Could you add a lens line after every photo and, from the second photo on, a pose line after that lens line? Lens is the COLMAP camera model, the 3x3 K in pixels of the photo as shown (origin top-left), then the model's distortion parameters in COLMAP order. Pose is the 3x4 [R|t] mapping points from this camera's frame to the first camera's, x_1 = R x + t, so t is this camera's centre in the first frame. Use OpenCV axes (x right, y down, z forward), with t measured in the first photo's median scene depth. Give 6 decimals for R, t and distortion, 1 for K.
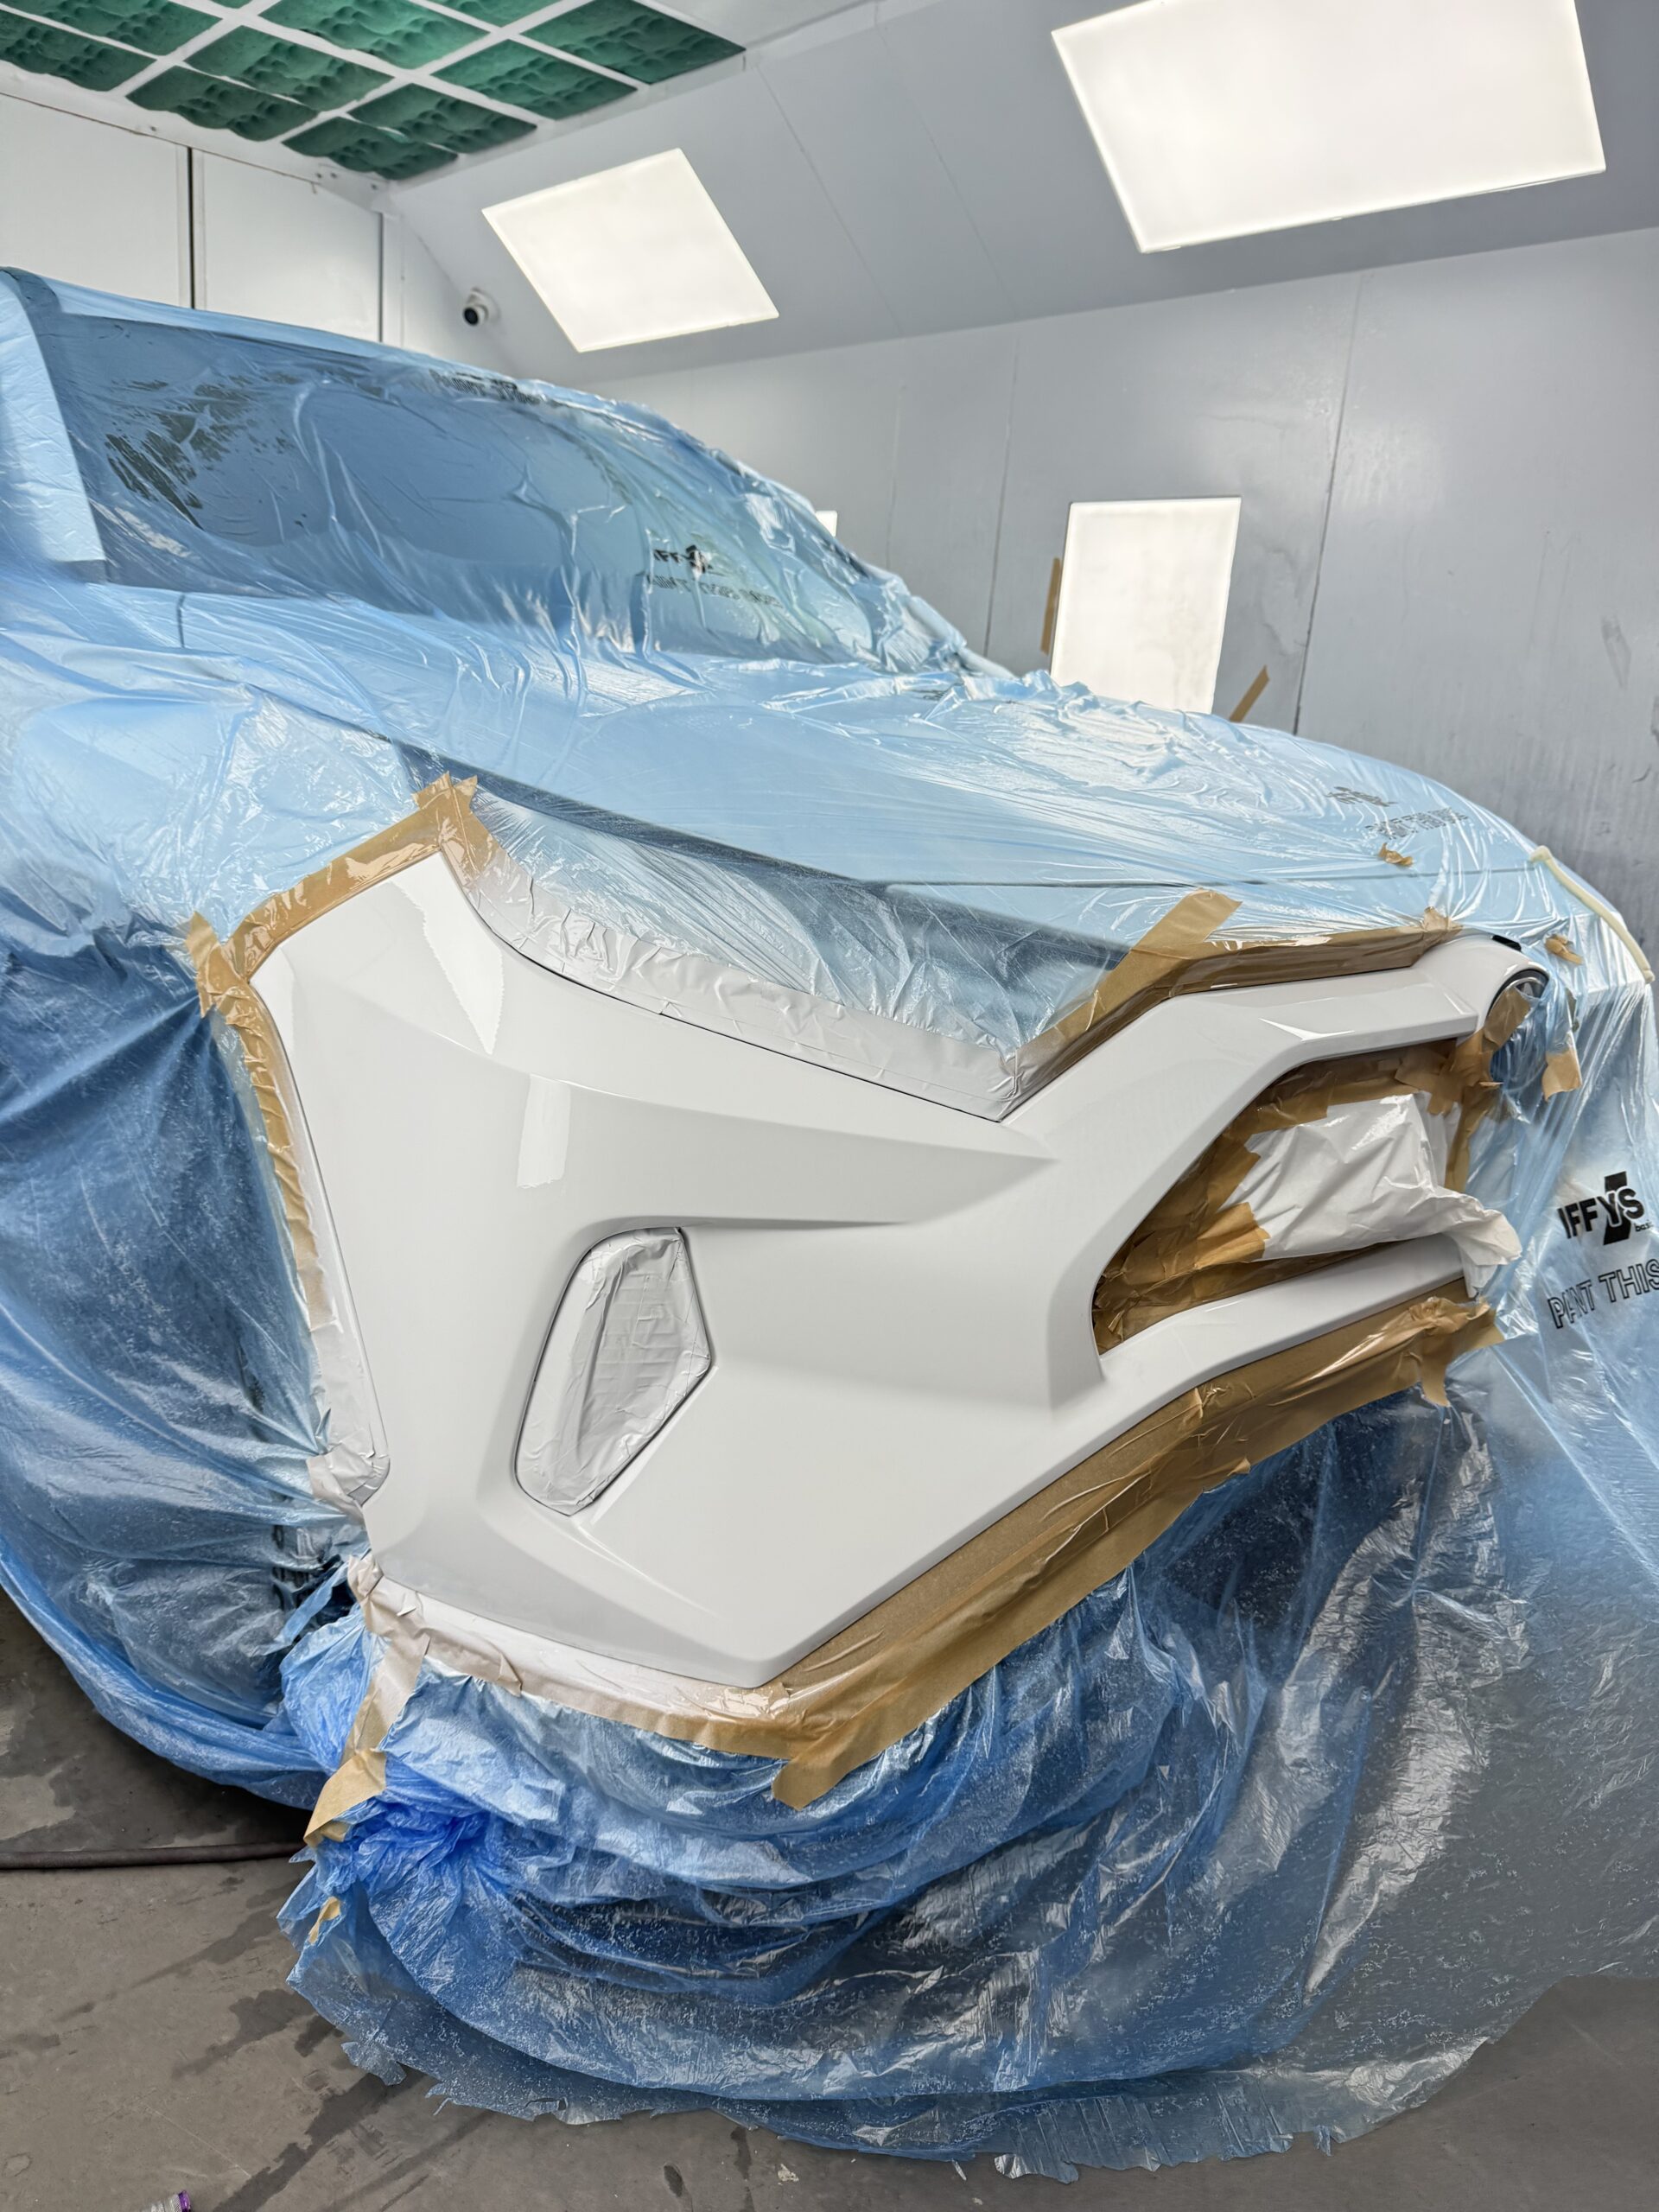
lens RADIAL K [[1572.2, 0, 832.3], [0, 1572.2, 1122.1], [0, 0, 1]] dist [-0.002185, -0.000136]
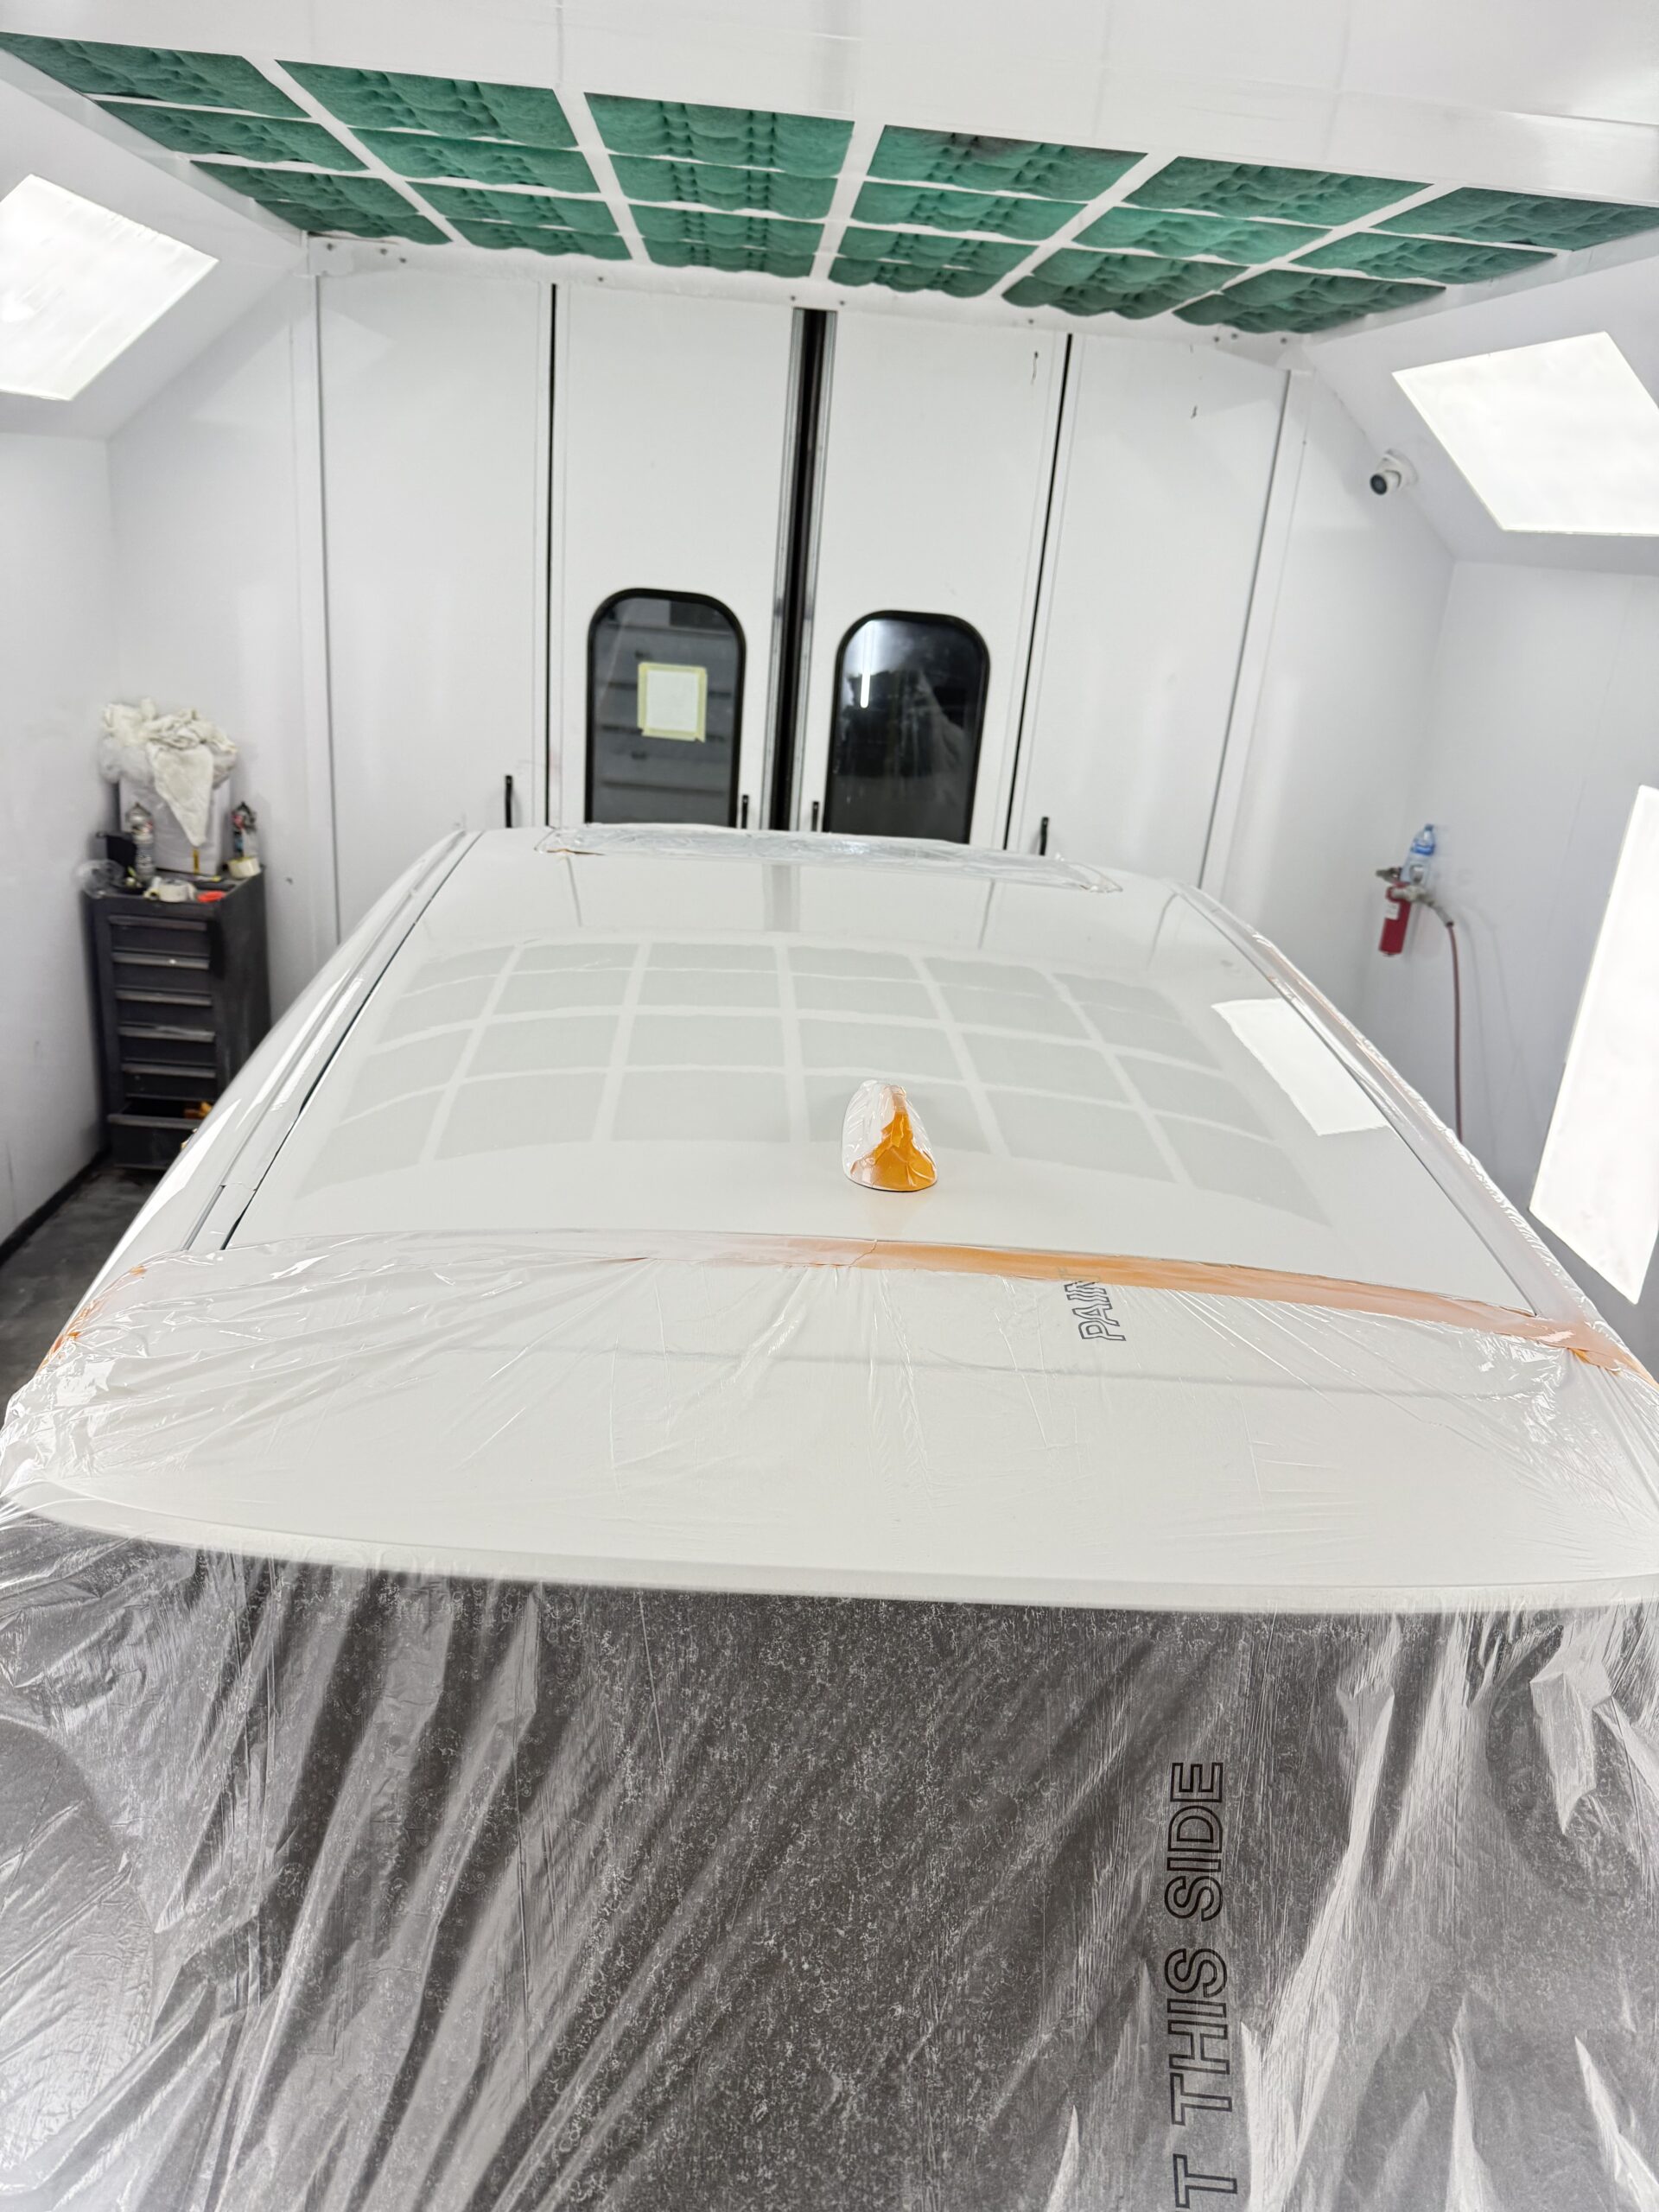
lens RADIAL K [[1572.2, 0, 832.3], [0, 1572.2, 1122.1], [0, 0, 1]] dist [-0.002185, -0.000136]
pose [[0.787383, 0.207855, -0.580366, 0.105189], [-0.183270, 0.977803, 0.101552, -0.265624], [0.588592, 0.026403, 0.807999, 0.223895]]
